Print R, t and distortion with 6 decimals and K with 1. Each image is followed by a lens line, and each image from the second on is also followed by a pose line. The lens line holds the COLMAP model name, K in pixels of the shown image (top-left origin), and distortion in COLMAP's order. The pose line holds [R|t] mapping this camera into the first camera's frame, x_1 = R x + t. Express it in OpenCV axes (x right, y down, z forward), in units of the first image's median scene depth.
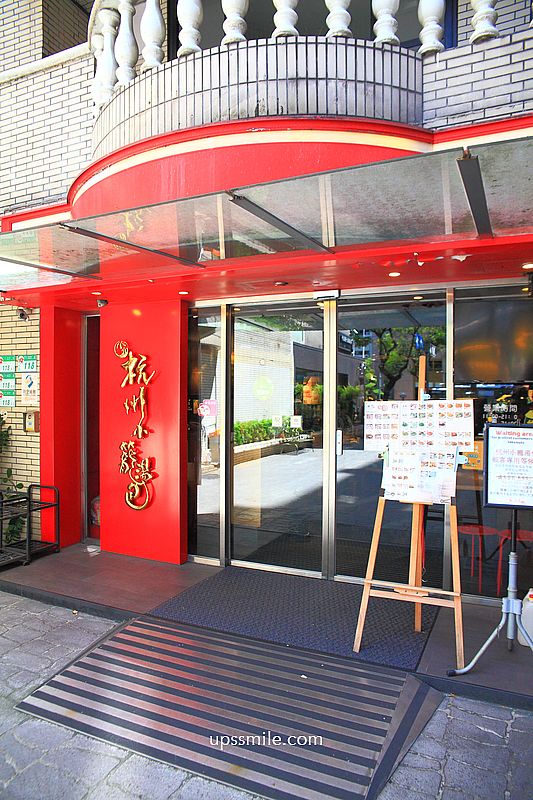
lens RADIAL K [[558.8, 0, 266.5], [0, 558.8, 400.0], [0, 0, 1]] dist [-0.118660, 0.118665]
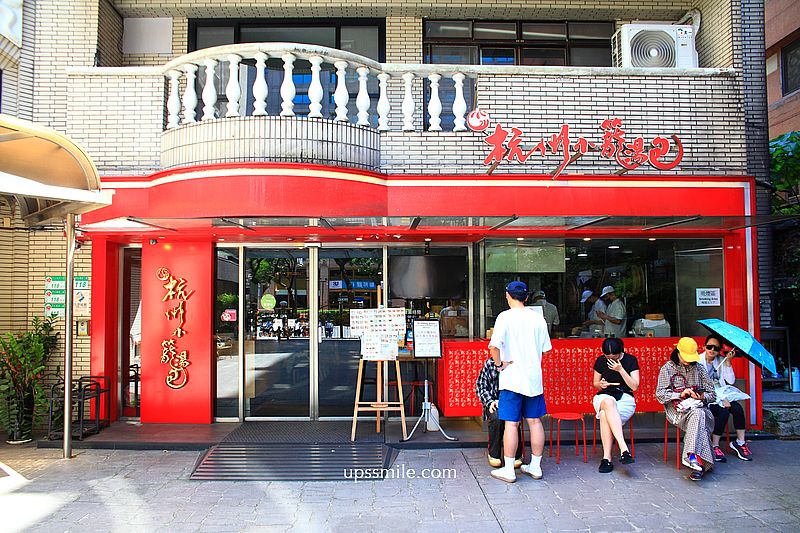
lens RADIAL K [[698.7, 0, 400.0], [0, 698.7, 266.5], [0, 0, 1]] dist [-0.094099, -0.000458]
pose [[0.888208, 0.015097, 0.459193, -0.768749], [0.012632, 0.998280, -0.057255, -0.004938], [-0.459267, 0.056655, 0.886490, -1.191666]]
